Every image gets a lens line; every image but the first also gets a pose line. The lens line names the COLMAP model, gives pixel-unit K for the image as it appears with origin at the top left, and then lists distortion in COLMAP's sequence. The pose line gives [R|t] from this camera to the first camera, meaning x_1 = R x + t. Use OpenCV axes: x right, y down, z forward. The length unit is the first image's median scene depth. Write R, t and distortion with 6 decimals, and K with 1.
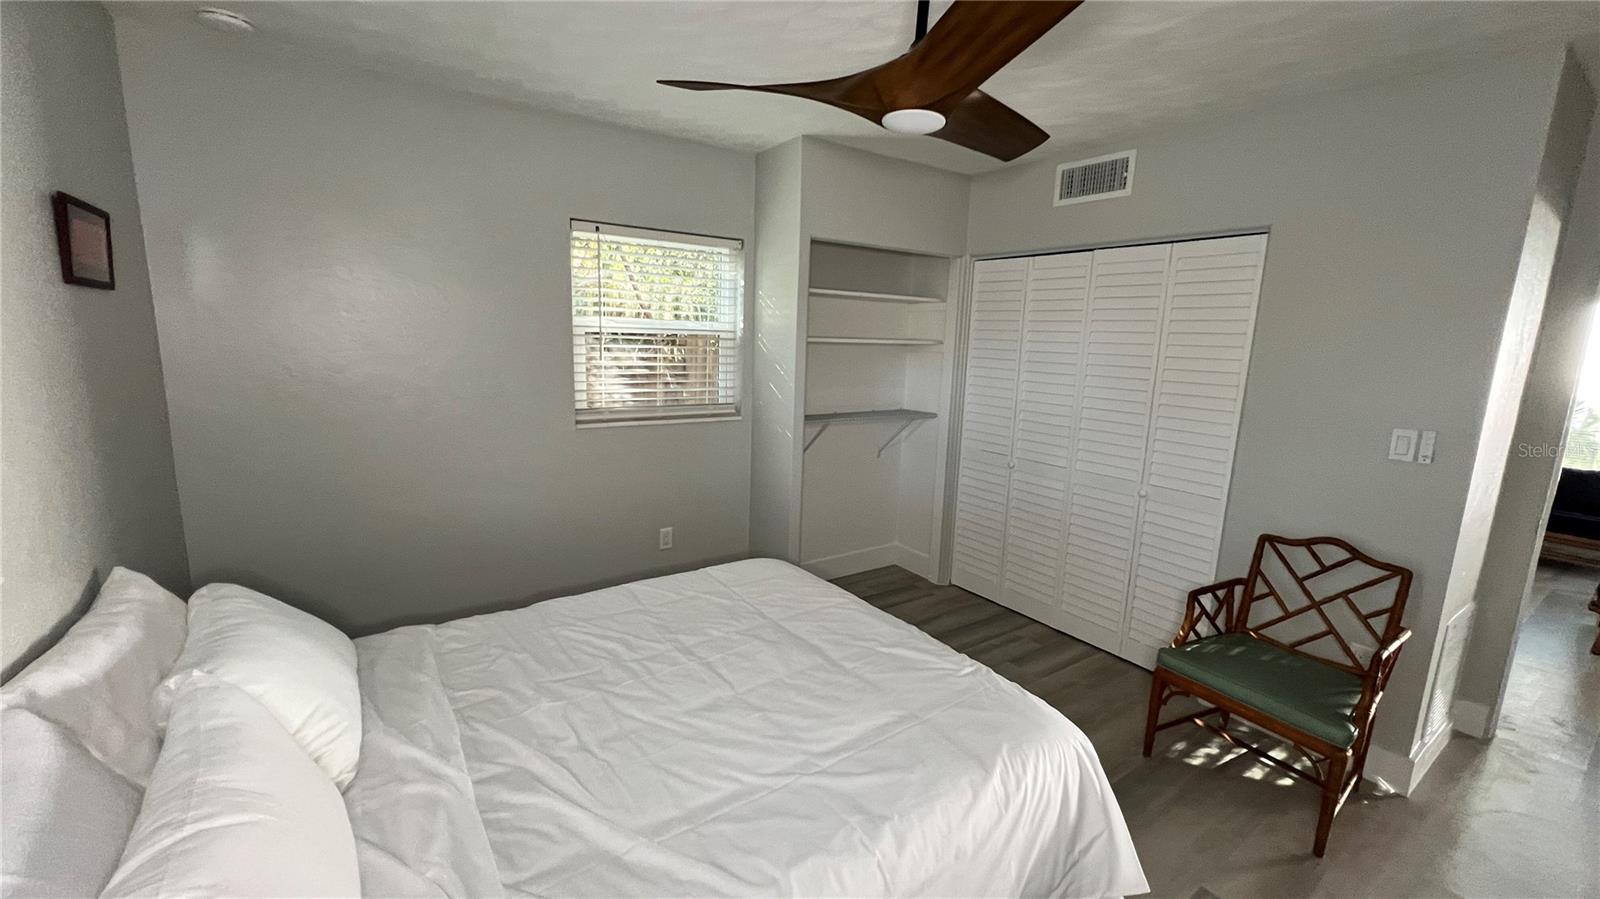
lens RADIAL K [[627.7, 0, 800.0], [0, 627.7, 449.5], [0, 0, 1]] dist [0.000123, 0.000166]
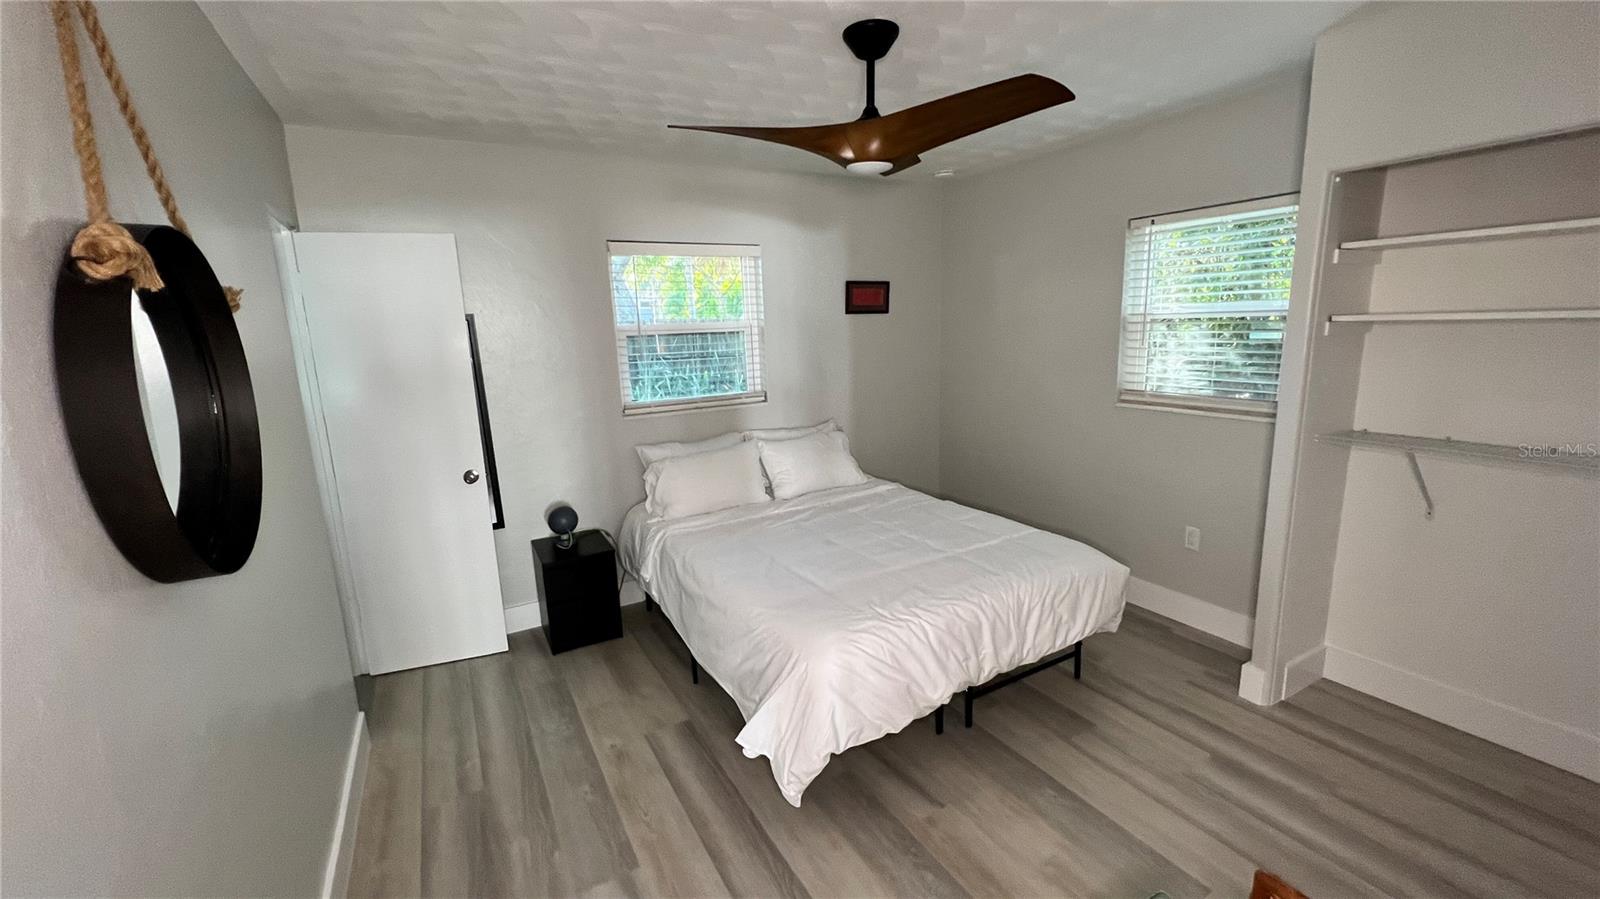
lens RADIAL K [[637.4, 0, 802.2], [0, 637.4, 445.9], [0, 0, 1]] dist [-0.000846, 0.000706]
pose [[-0.096774, 0.167972, -0.981030, 0.858311], [-0.148232, 0.972232, 0.181088, -0.089962], [0.984206, 0.162944, -0.069188, 0.551634]]
